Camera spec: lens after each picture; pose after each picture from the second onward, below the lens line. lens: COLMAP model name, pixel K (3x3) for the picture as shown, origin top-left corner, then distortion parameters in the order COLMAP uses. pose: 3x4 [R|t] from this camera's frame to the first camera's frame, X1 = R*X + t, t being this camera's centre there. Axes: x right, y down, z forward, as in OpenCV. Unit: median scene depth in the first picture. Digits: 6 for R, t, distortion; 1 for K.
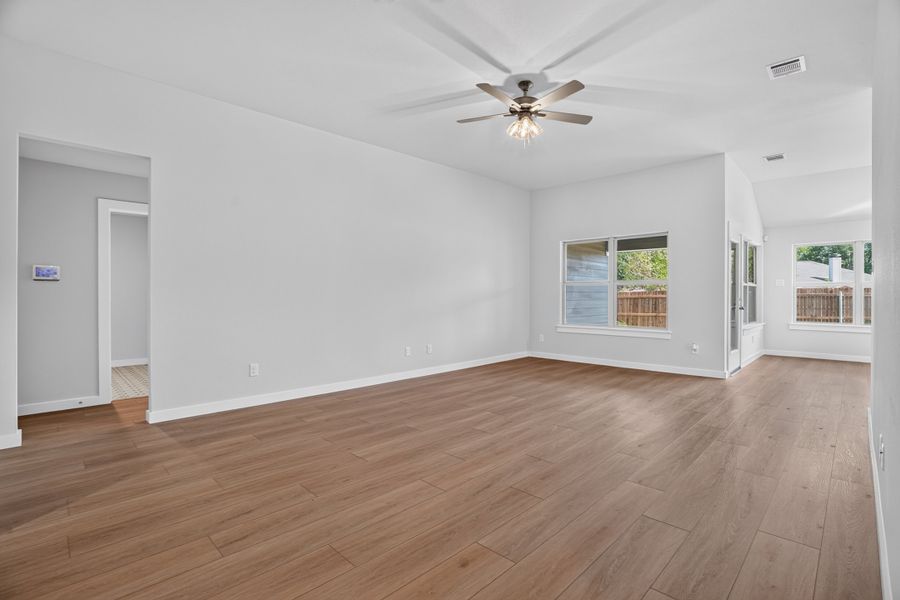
lens RADIAL K [[422.2, 0, 450.9], [0, 422.2, 297.0], [0, 0, 1]] dist [-0.046308, 0.016338]
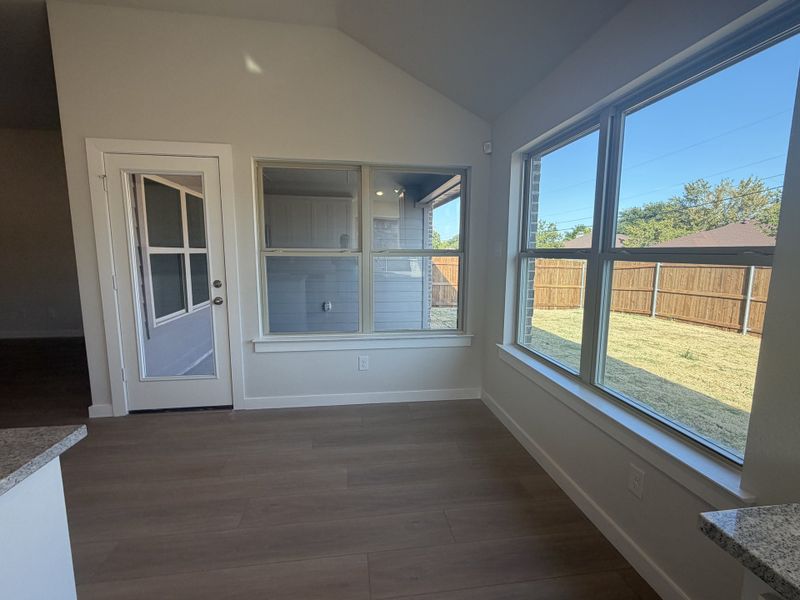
lens RADIAL K [[370.1, 0, 400.6], [0, 370.1, 301.5], [0, 0, 1]] dist [0.004228, 0.000297]
pose [[0.797526, 0.087018, -0.596975, 1.908845], [-0.011013, 0.991478, 0.129810, -0.060273], [0.603184, -0.096953, 0.791688, 1.242661]]
